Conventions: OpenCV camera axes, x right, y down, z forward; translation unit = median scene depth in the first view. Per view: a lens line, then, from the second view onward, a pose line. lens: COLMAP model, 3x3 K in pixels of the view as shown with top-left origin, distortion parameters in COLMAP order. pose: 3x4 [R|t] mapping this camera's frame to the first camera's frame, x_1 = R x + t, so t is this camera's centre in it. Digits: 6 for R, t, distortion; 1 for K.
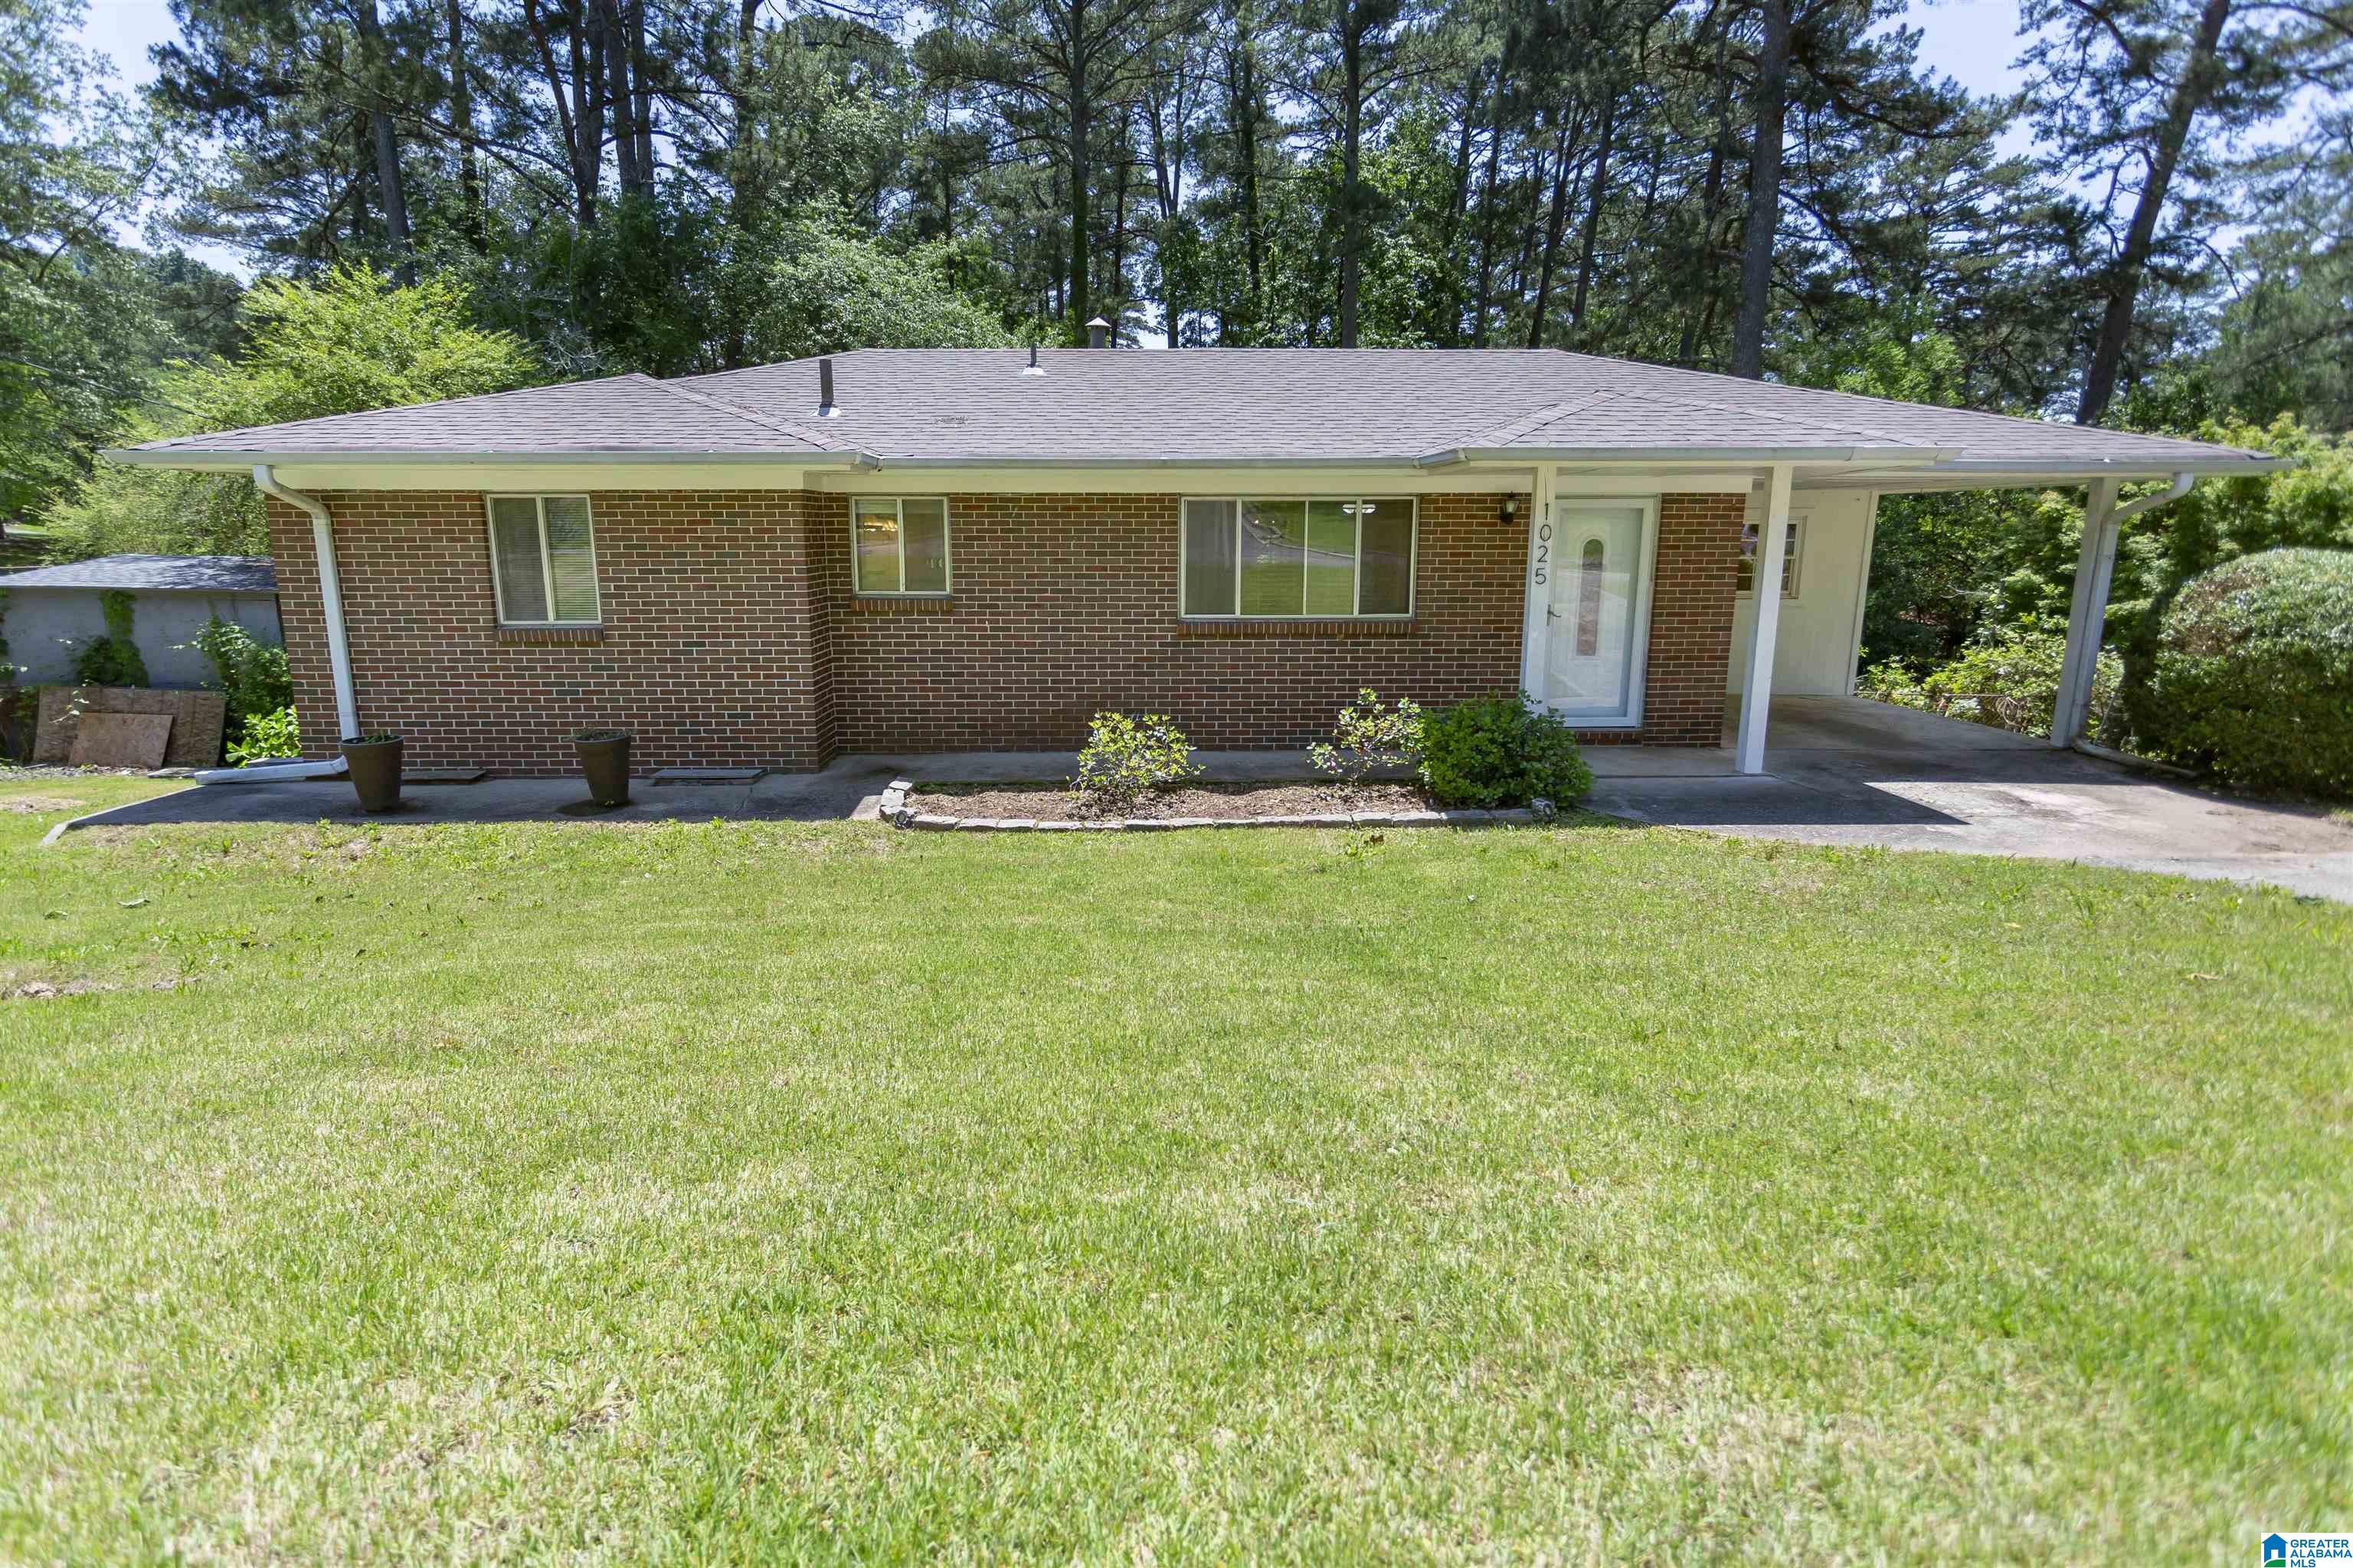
lens RADIAL K [[1118.4, 0, 1174.8], [0, 1118.4, 780.9], [0, 0, 1]] dist [0.001487, 0.002959]
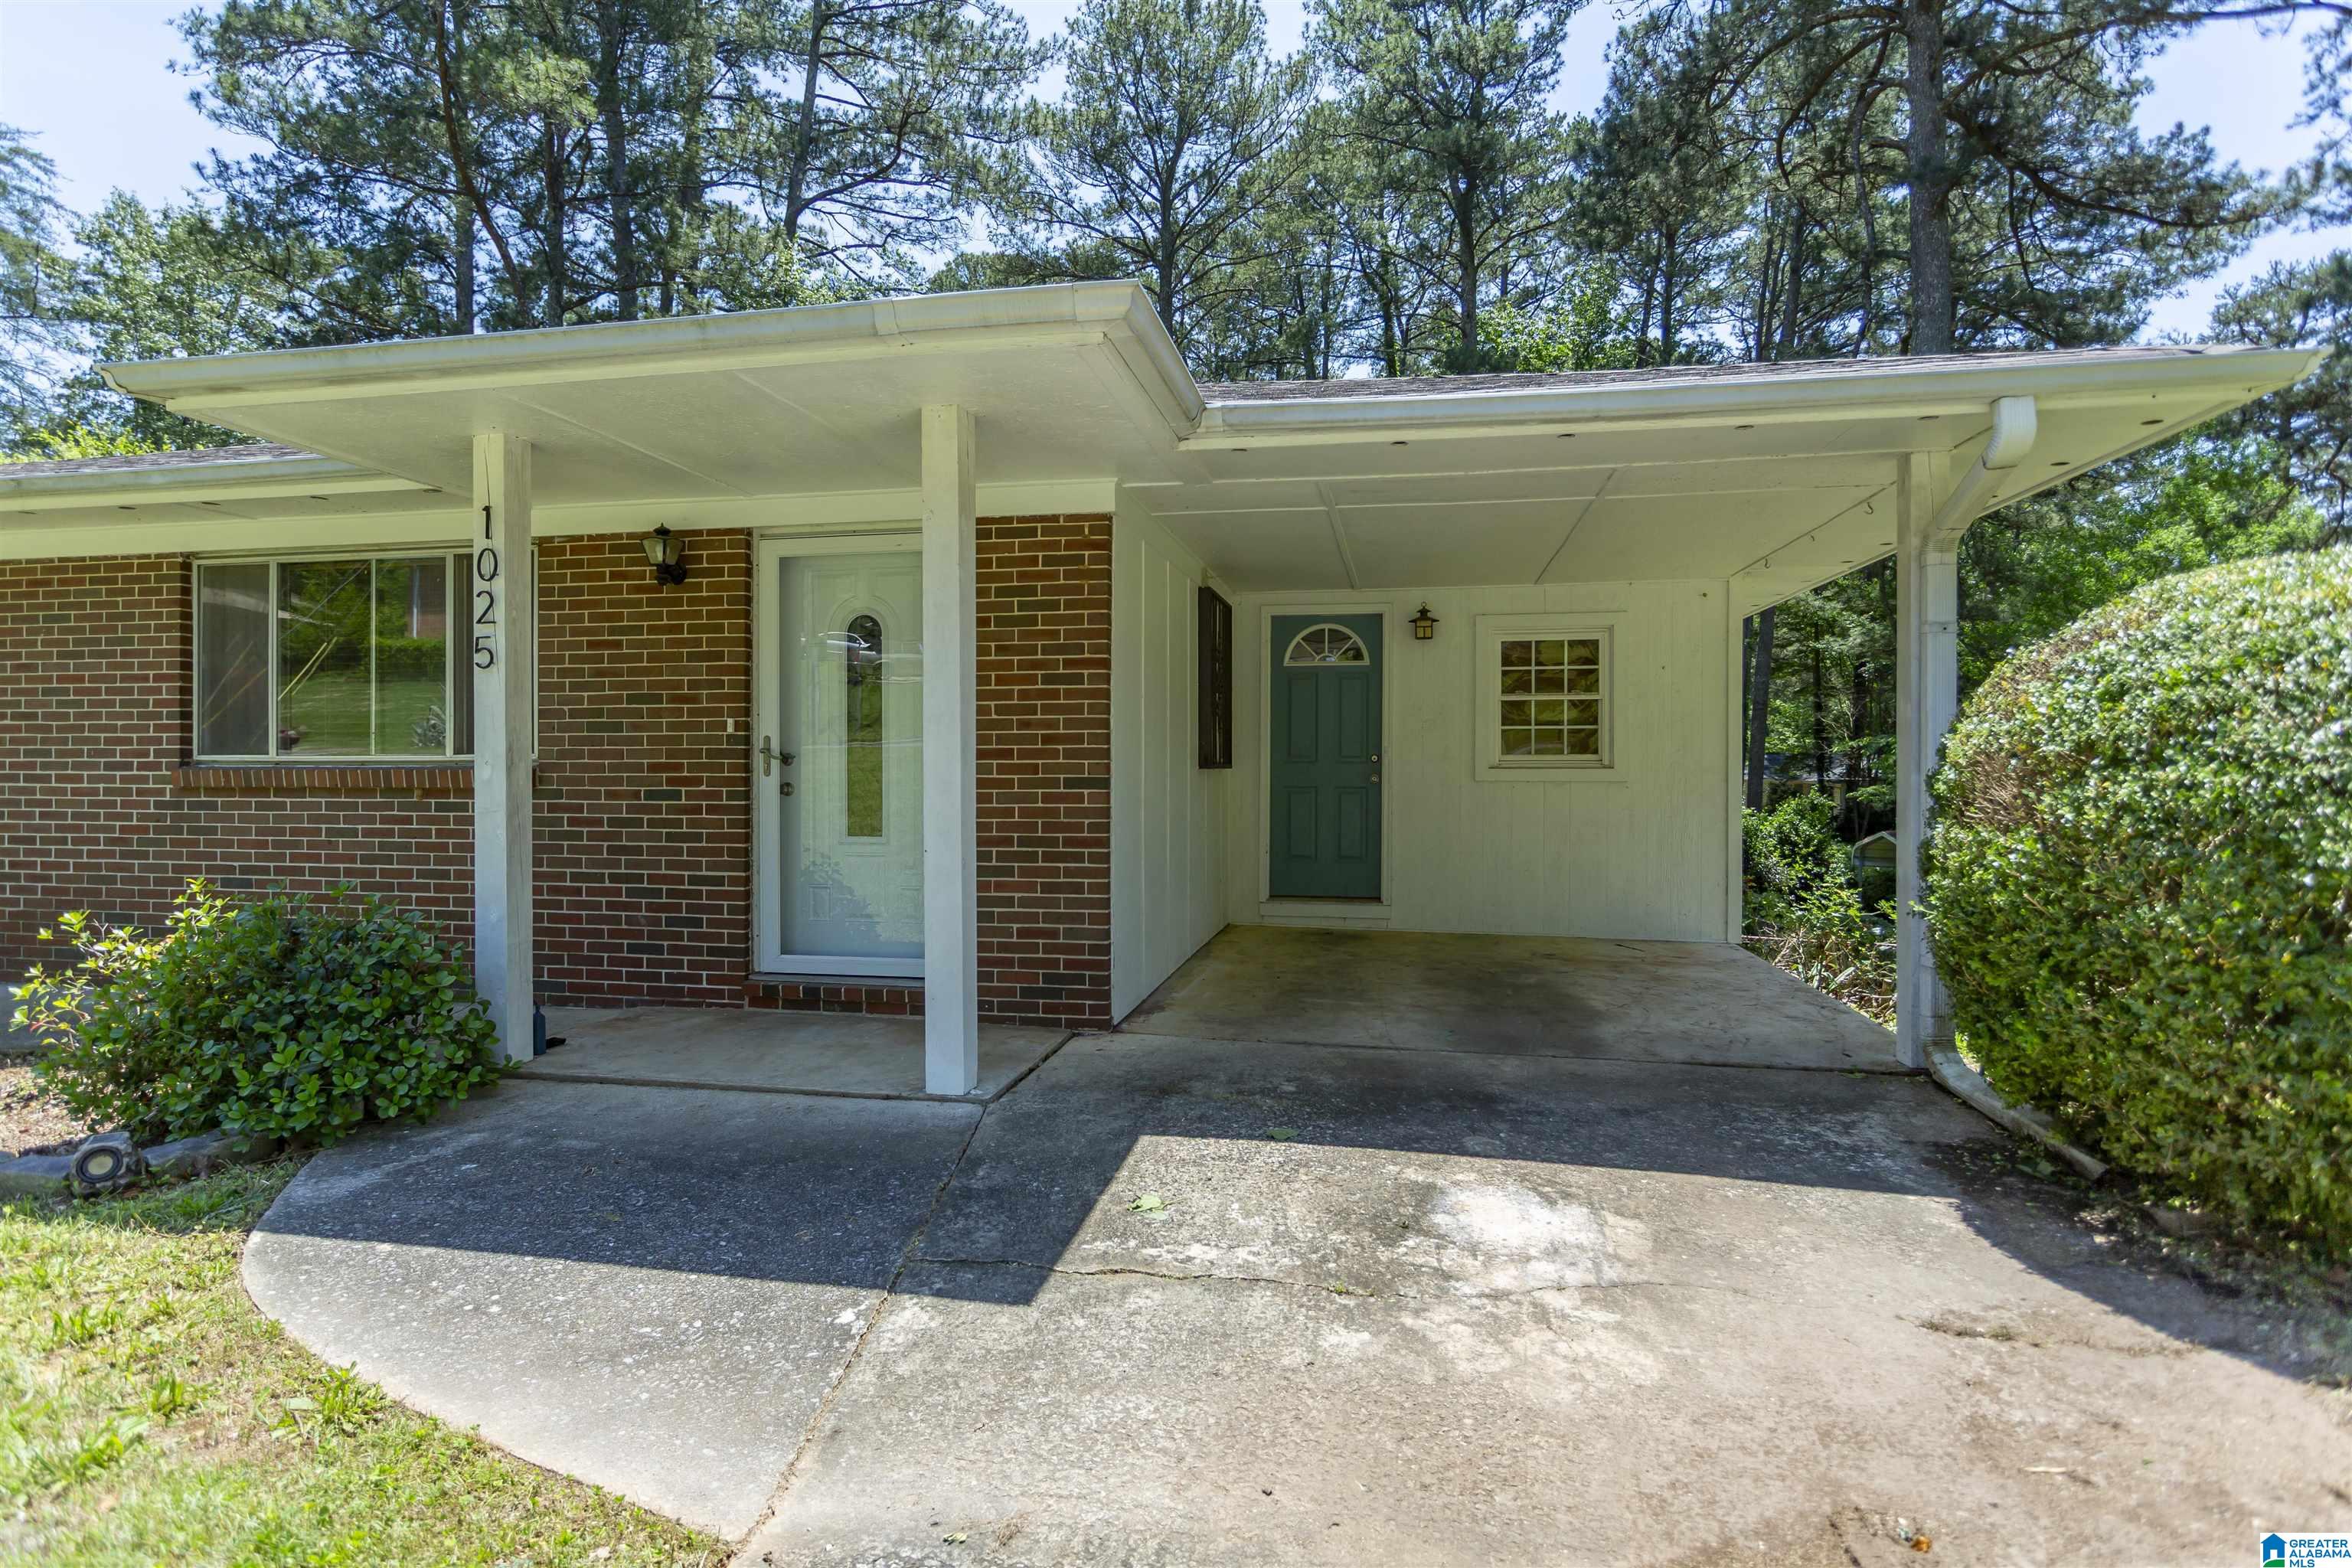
lens RADIAL K [[1219.4, 0, 1172.3], [0, 1219.4, 779.8], [0, 0, 1]] dist [0.000644, 0.000857]
pose [[0.977568, 0.002778, -0.210601, 0.649686], [-0.044147, 0.980404, -0.191986, -0.036833], [0.205941, 0.196977, 0.958534, 0.503969]]
